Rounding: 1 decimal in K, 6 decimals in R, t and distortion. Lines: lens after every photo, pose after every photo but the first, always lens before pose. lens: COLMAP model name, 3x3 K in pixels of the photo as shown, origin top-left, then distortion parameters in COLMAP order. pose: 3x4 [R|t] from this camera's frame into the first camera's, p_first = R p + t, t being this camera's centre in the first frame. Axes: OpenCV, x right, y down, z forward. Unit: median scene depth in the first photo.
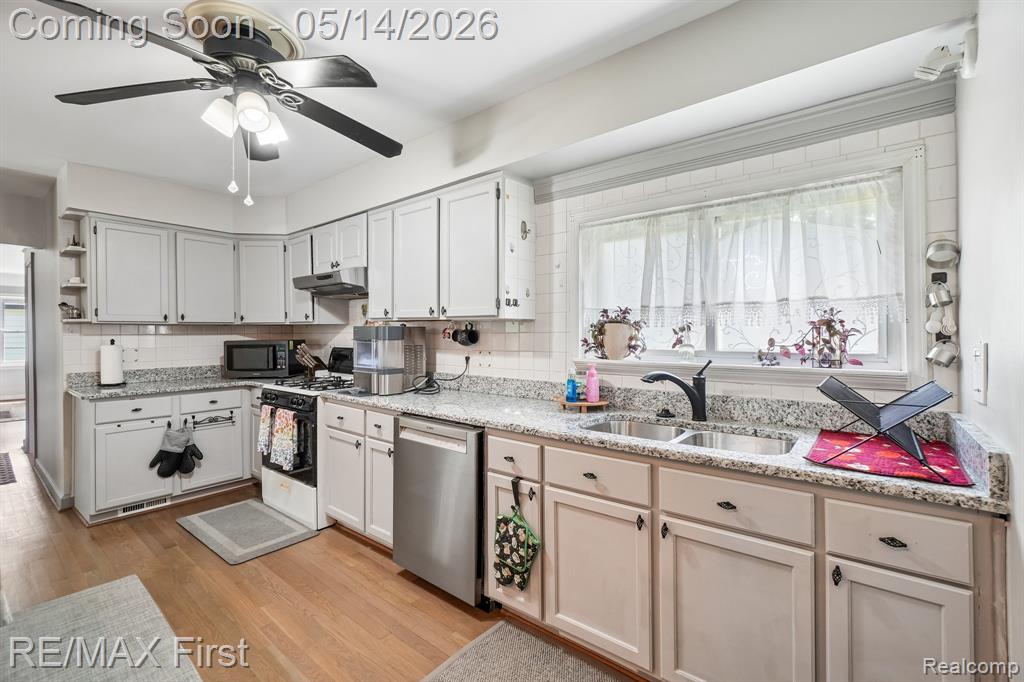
lens RADIAL K [[445.5, 0, 521.9], [0, 445.5, 335.9], [0, 0, 1]] dist [-0.002231, 0.001380]
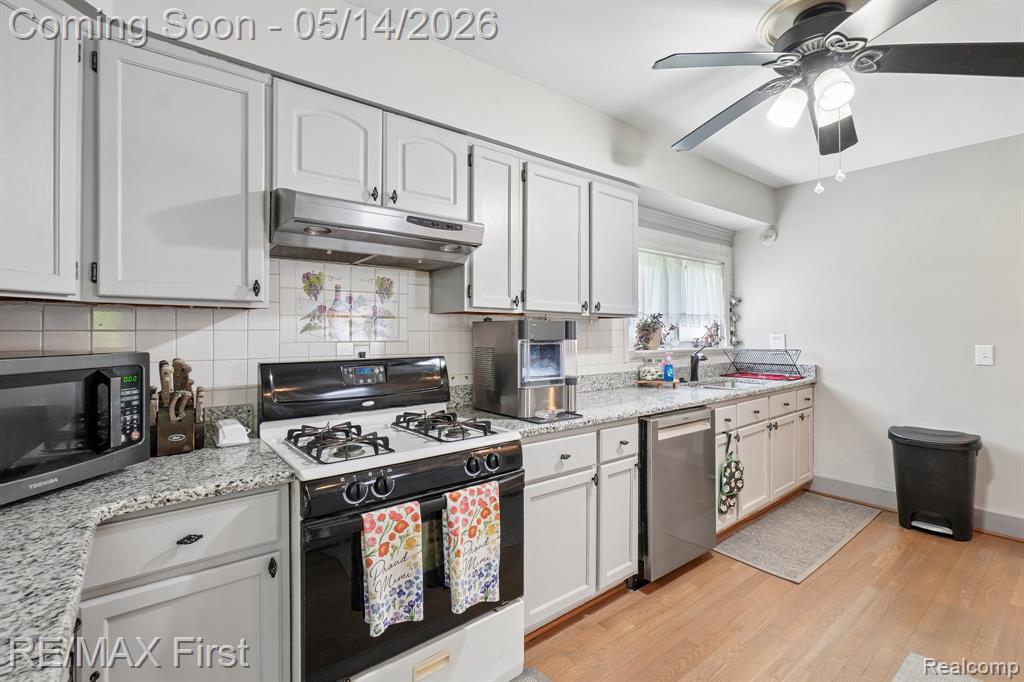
lens RADIAL K [[445.5, 0, 521.5], [0, 445.5, 334.1], [0, 0, 1]] dist [-0.002231, 0.001380]
pose [[0.238918, 0.000433, 0.971040, -1.104128], [0.007828, 0.999967, -0.002372, 0.001466], [-0.971008, 0.008168, 0.238907, 0.923308]]
